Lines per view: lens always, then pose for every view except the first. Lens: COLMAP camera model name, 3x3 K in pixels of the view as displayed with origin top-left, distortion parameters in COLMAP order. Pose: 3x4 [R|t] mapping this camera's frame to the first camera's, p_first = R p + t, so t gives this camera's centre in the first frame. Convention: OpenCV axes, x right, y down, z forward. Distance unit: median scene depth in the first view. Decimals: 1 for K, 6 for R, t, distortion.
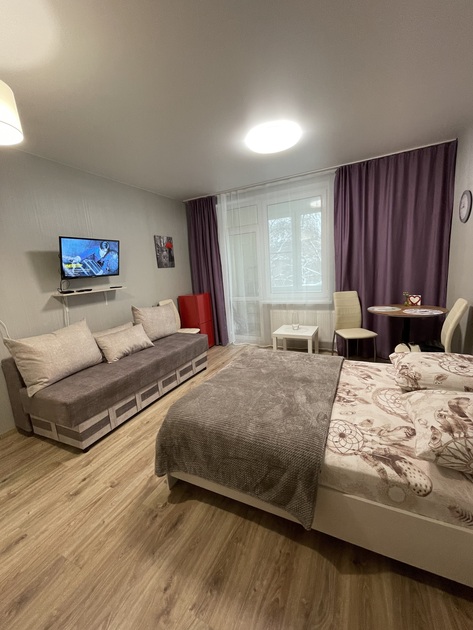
lens RADIAL K [[256.0, 0, 236.5], [0, 256.0, 315.0], [0, 0, 1]] dist [-0.003443, -0.000044]
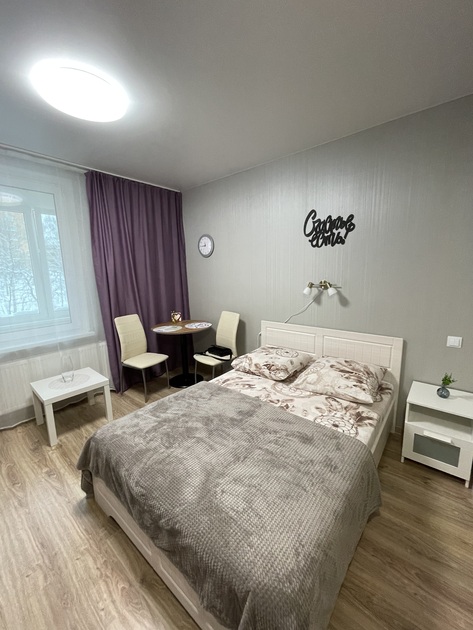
lens RADIAL K [[256.0, 0, 236.5], [0, 256.0, 315.0], [0, 0, 1]] dist [-0.003443, -0.000044]
pose [[0.235241, -0.106926, 0.966038, -0.638085], [0.180708, 0.981411, 0.064623, -0.169339], [-0.954990, 0.159369, 0.250190, 0.805497]]
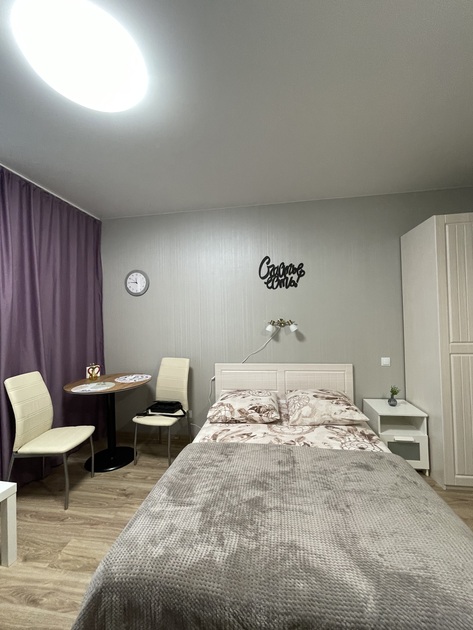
lens RADIAL K [[256.0, 0, 236.5], [0, 256.0, 315.0], [0, 0, 1]] dist [-0.003443, -0.000044]
pose [[-0.302633, 0.095004, 0.948360, -0.512398], [0.212719, 0.976654, -0.029957, -0.211980], [-0.929066, 0.192668, -0.315777, 1.411108]]
